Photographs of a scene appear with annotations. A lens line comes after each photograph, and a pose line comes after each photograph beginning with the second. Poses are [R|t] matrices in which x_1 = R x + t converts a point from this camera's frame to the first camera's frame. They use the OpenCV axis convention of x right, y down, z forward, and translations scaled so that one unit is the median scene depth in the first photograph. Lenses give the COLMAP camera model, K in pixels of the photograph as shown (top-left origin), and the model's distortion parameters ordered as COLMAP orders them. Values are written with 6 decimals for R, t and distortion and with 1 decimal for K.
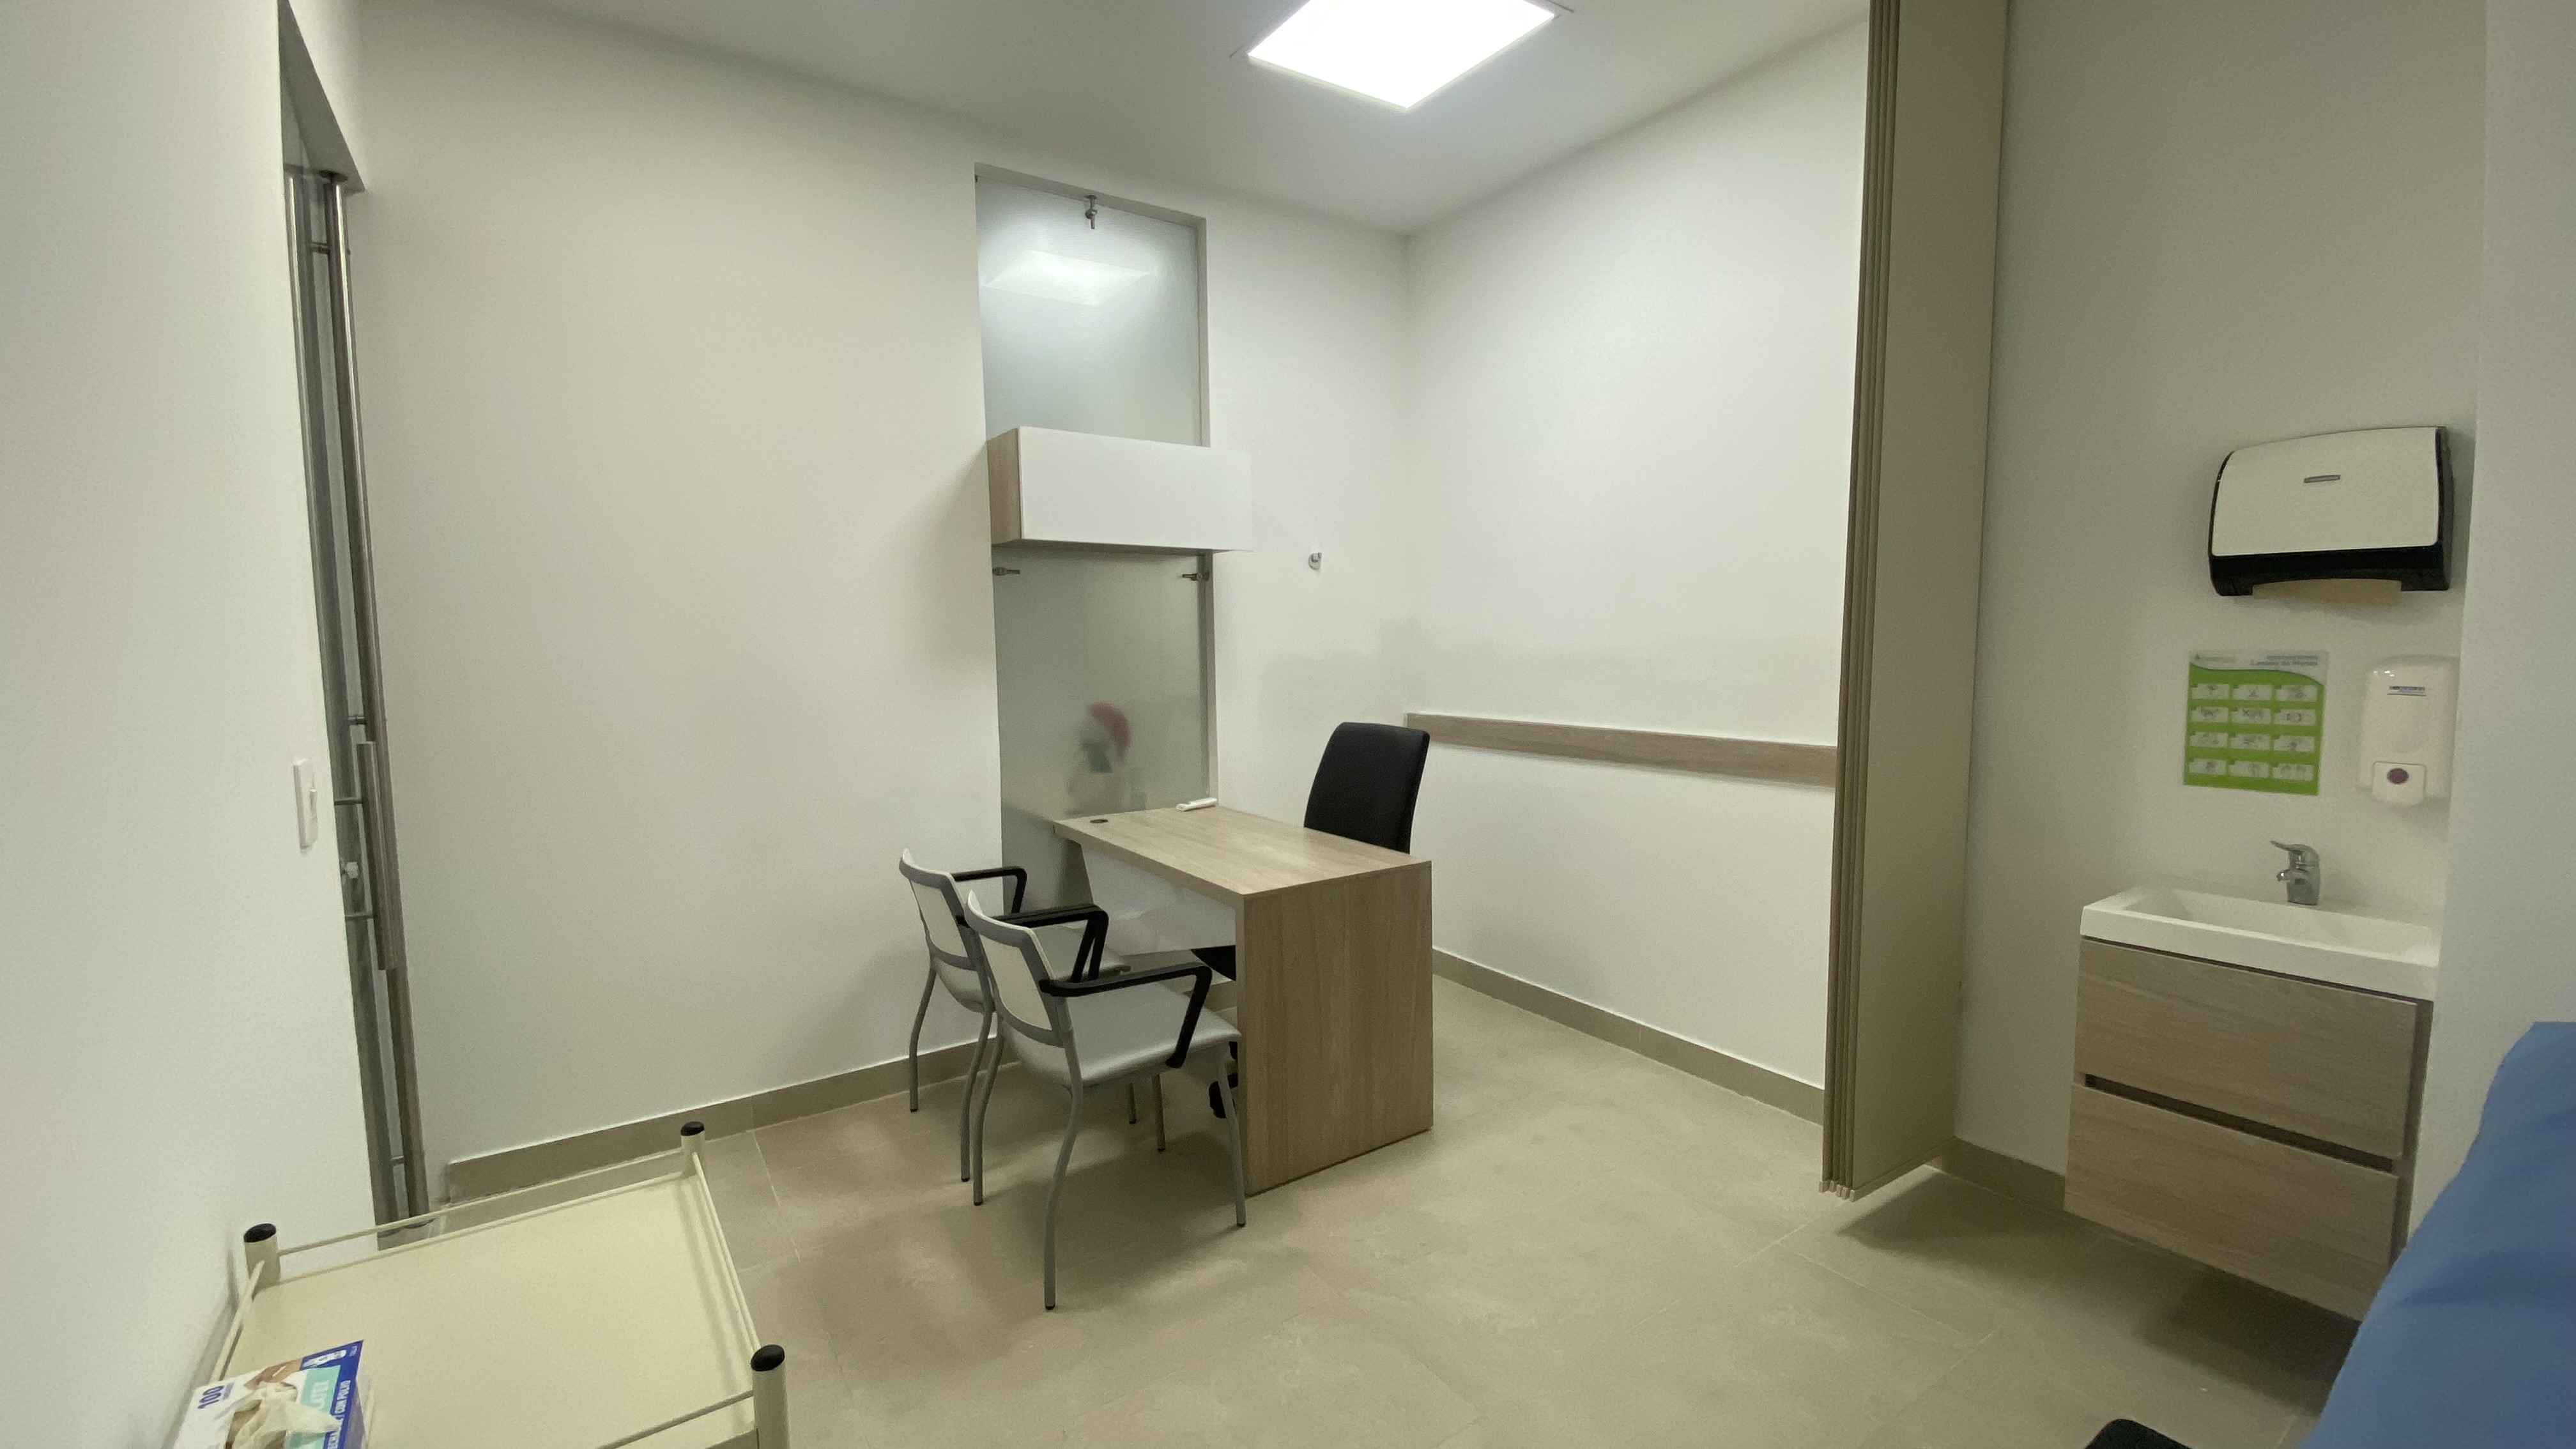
lens RADIAL K [[1043.5, 0, 1281.7], [0, 1043.5, 719.8], [0, 0, 1]] dist [0.019374, -0.018032]
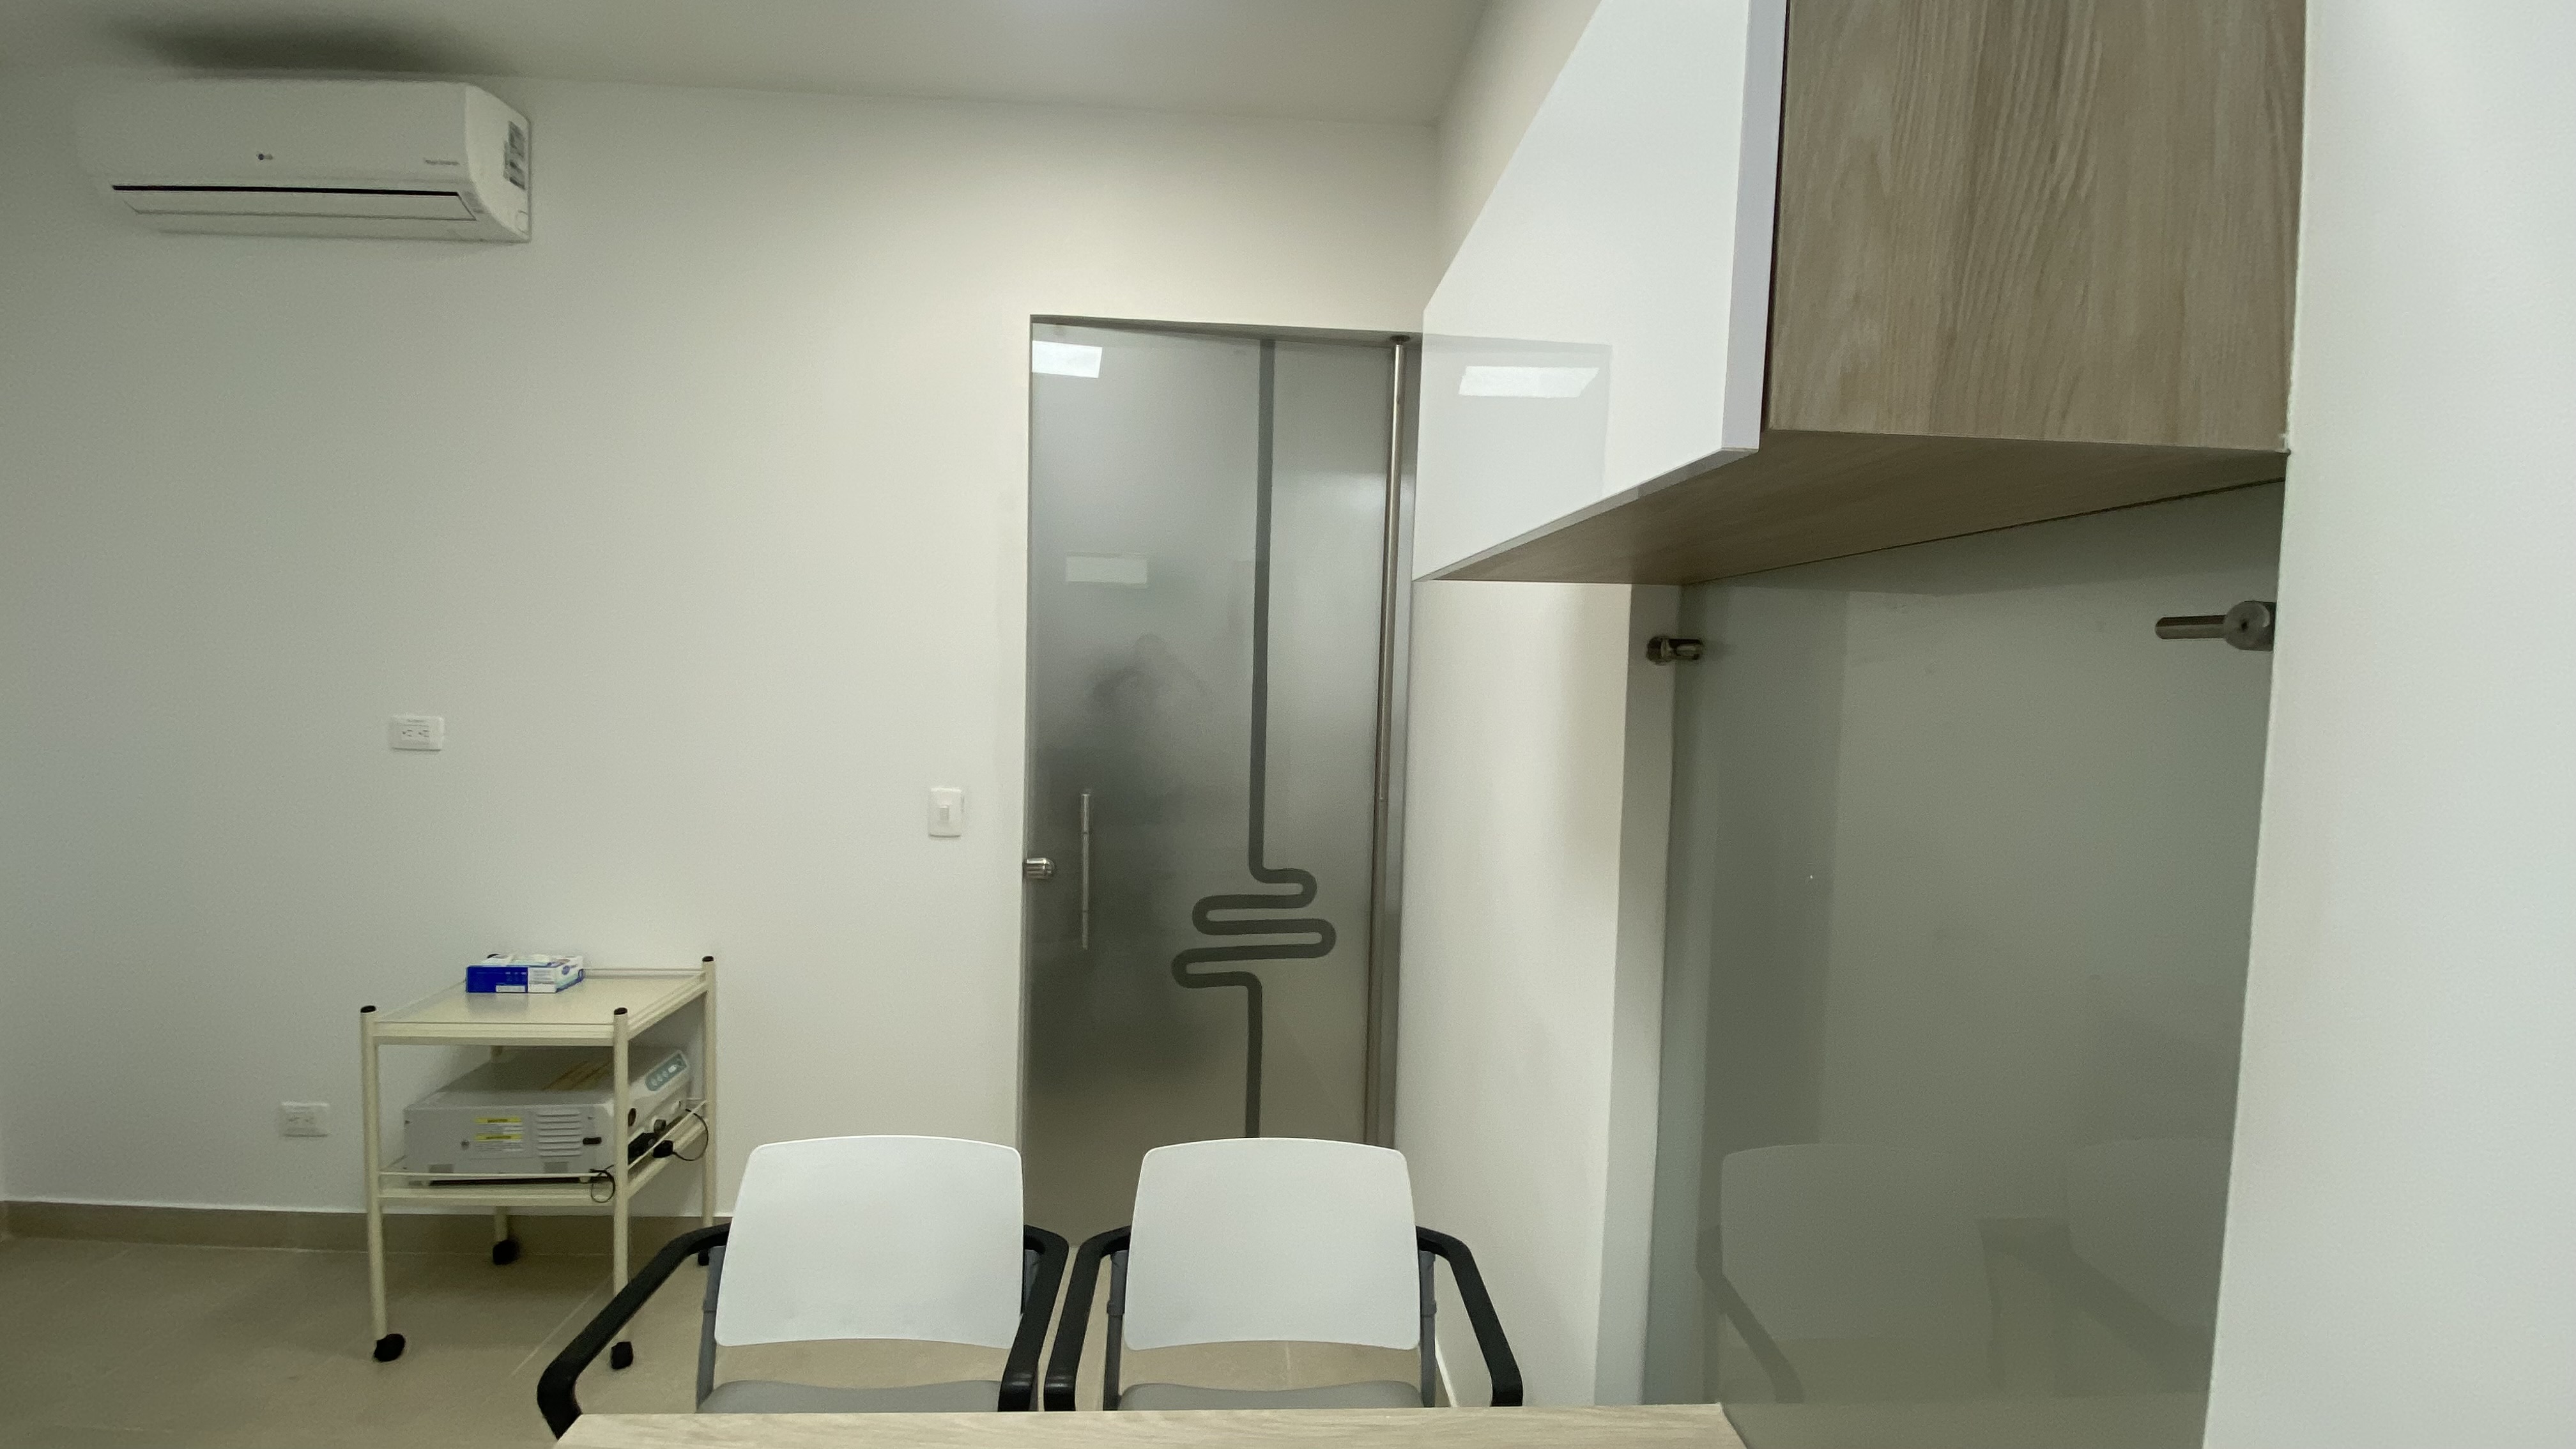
lens RADIAL K [[1043.5, 0, 1286.2], [0, 1043.5, 723.7], [0, 0, 1]] dist [0.019374, -0.018032]
pose [[-0.517393, 0.046078, -0.854506, 0.179343], [-0.091632, 0.989825, 0.108857, -0.200690], [0.850828, 0.134622, -0.507907, 1.496012]]
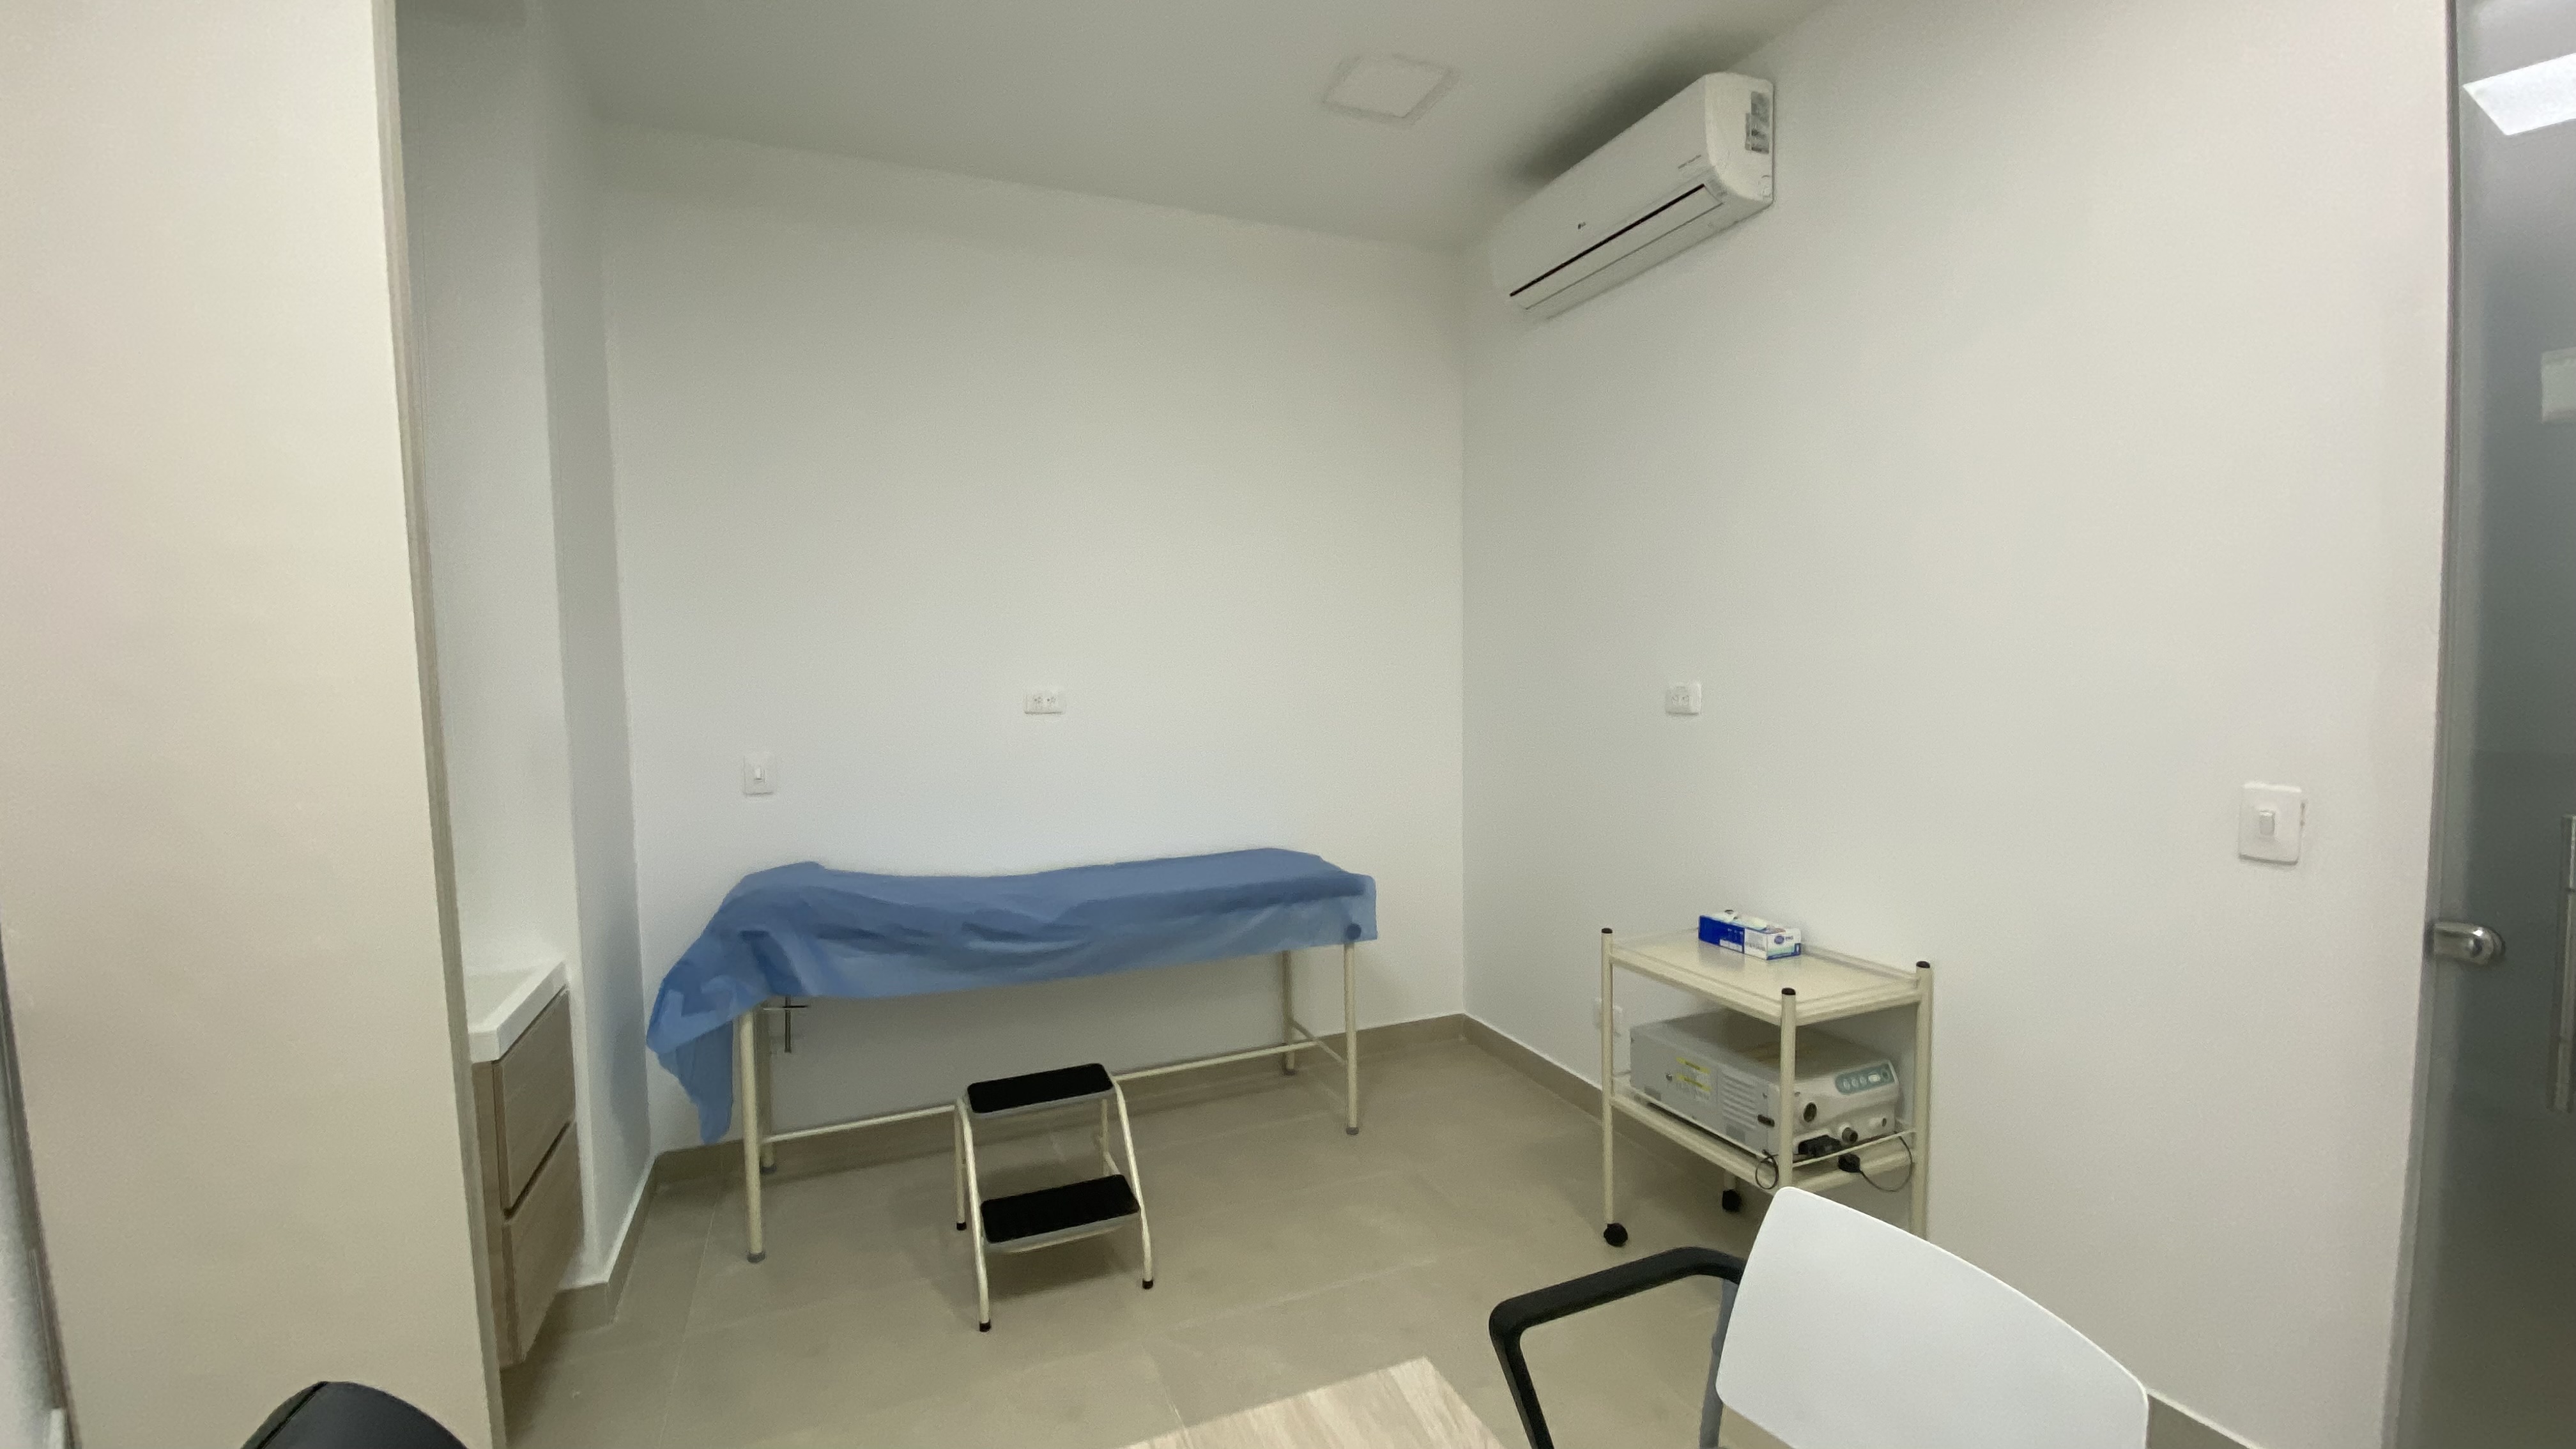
lens RADIAL K [[1043.5, 0, 1284.4], [0, 1043.5, 722.3], [0, 0, 1]] dist [0.019374, -0.018032]
pose [[-0.978497, 0.019392, 0.205348, -0.078777], [0.047853, 0.989750, 0.134557, -0.146099], [-0.200634, 0.141491, -0.969395, 1.439136]]
